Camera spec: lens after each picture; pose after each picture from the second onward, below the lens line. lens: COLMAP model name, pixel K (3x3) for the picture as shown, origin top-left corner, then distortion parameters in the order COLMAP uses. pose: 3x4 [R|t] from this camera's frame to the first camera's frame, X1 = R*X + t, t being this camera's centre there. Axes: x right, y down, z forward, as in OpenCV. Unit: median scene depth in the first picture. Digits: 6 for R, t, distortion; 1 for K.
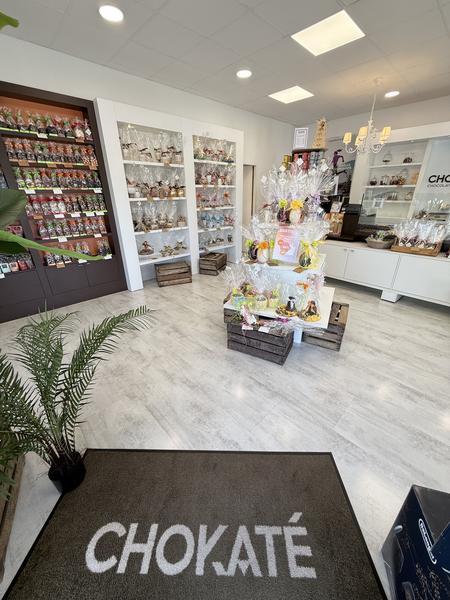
lens RADIAL K [[241.8, 0, 223.8], [0, 241.8, 298.0], [0, 0, 1]] dist [0.001986, -0.001060]
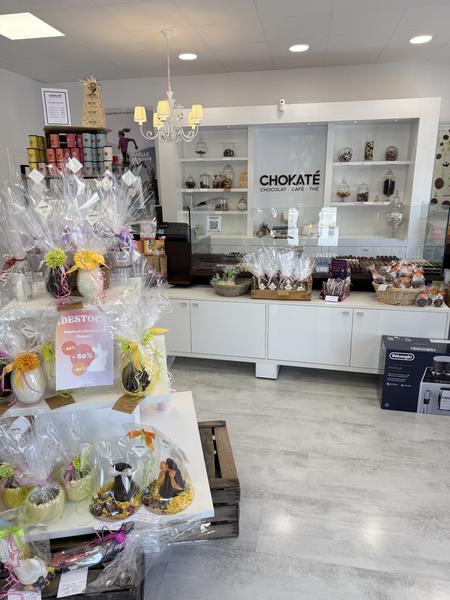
lens RADIAL K [[421.5, 0, 224.2], [0, 421.5, 300.7], [0, 0, 1]] dist [0.029035, -0.025074]
pose [[0.810286, -0.158327, 0.564242, 0.037388], [0.236615, 0.969233, -0.067826, -0.136770], [-0.536143, 0.188467, 0.822819, 0.170721]]
